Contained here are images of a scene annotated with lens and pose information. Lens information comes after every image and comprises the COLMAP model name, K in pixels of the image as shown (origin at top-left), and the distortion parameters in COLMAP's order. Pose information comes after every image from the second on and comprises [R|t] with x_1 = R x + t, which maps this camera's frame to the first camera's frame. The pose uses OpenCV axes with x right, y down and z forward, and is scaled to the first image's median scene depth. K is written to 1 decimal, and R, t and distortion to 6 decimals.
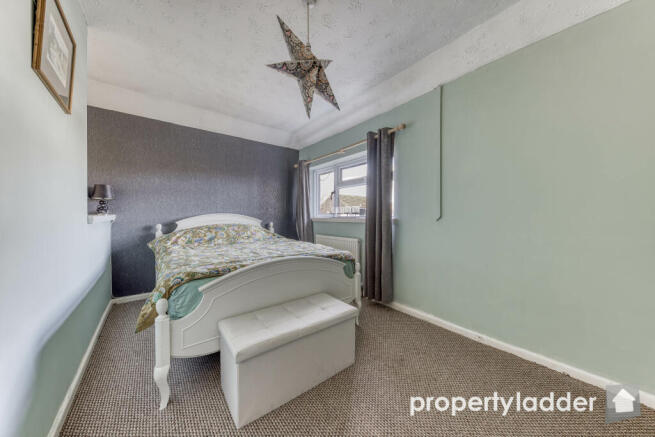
lens RADIAL K [[227.8, 0, 328.9], [0, 227.8, 218.4], [0, 0, 1]] dist [0.005347, -0.001186]
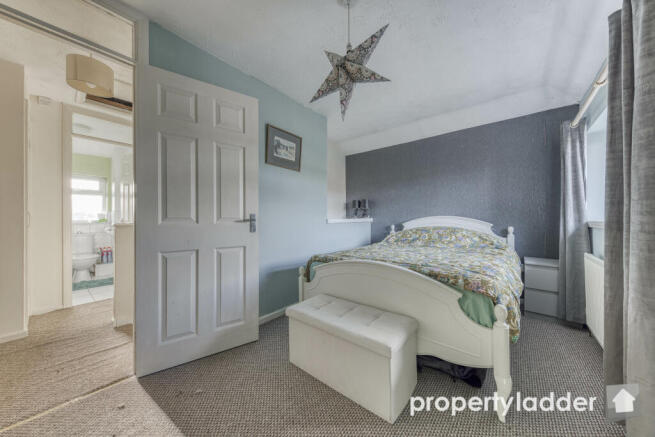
lens RADIAL K [[227.8, 0, 328.9], [0, 227.8, 217.0], [0, 0, 1]] dist [0.005347, -0.001186]
pose [[0.169664, -0.012106, -0.985428, 0.505568], [-0.007405, 0.999881, -0.013558, -0.000910], [0.985474, 0.009598, 0.169554, 0.441333]]
